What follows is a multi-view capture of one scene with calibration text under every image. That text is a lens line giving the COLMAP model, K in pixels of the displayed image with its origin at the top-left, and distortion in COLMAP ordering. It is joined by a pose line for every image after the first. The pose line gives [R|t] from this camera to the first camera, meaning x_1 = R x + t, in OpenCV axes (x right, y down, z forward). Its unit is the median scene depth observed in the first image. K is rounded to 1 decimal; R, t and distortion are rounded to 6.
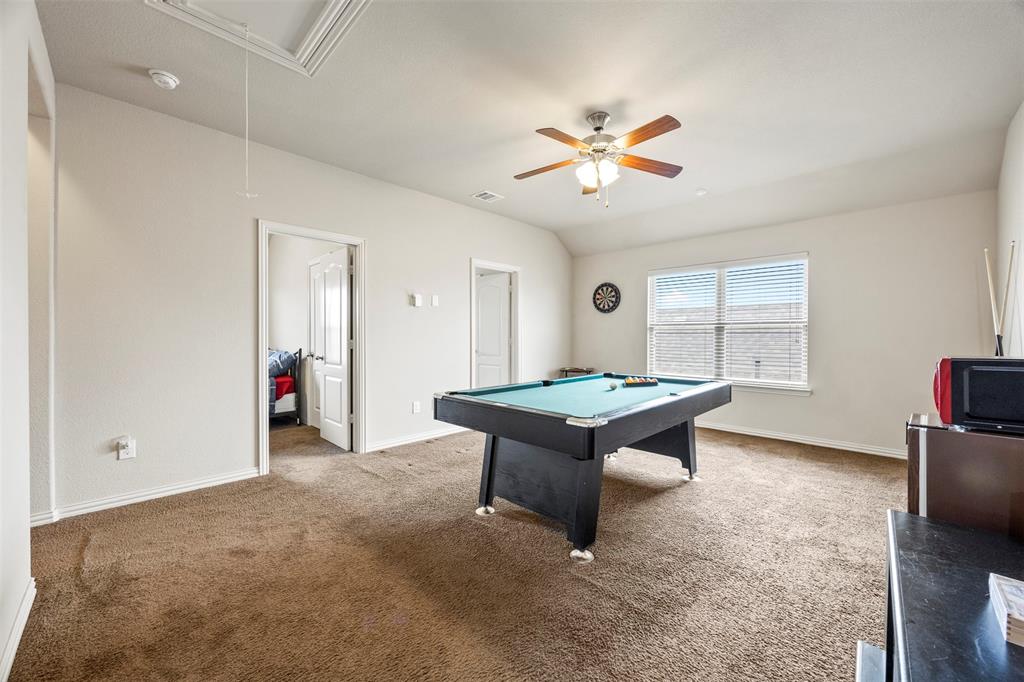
lens RADIAL K [[389.9, 0, 511.6], [0, 389.9, 337.7], [0, 0, 1]] dist [-0.000105, -0.000723]
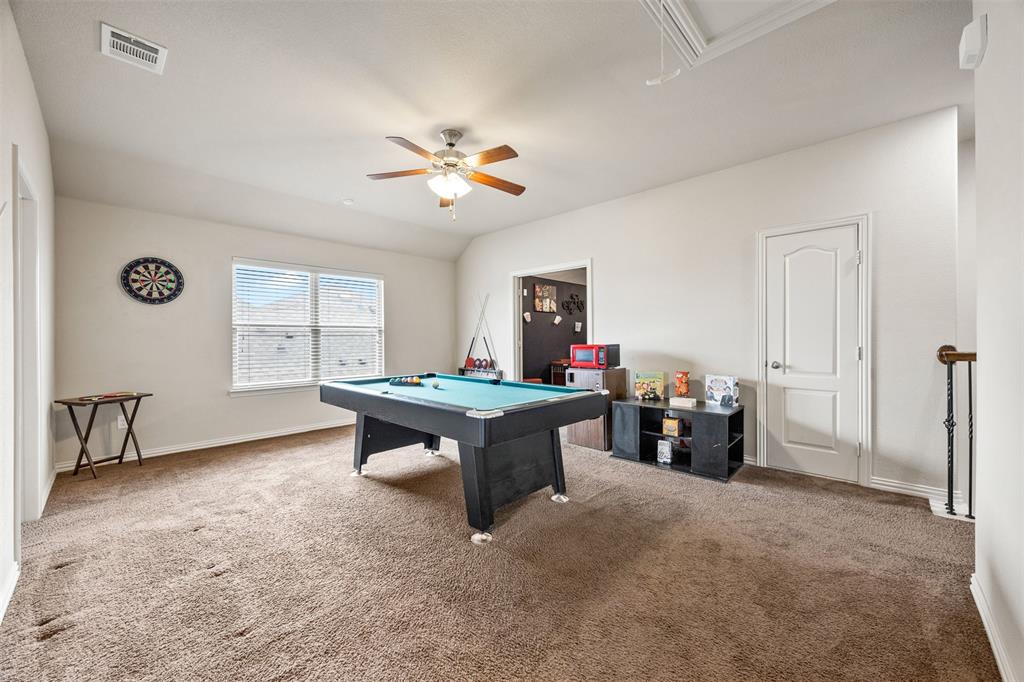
lens RADIAL K [[389.9, 0, 511.6], [0, 389.9, 337.7], [0, 0, 1]] dist [-0.000105, -0.000723]
pose [[-0.006128, -0.002909, 0.999977, -0.488227], [0.010021, 0.999945, 0.002971, -0.003995], [-0.999931, 0.010039, -0.006098, 0.482885]]
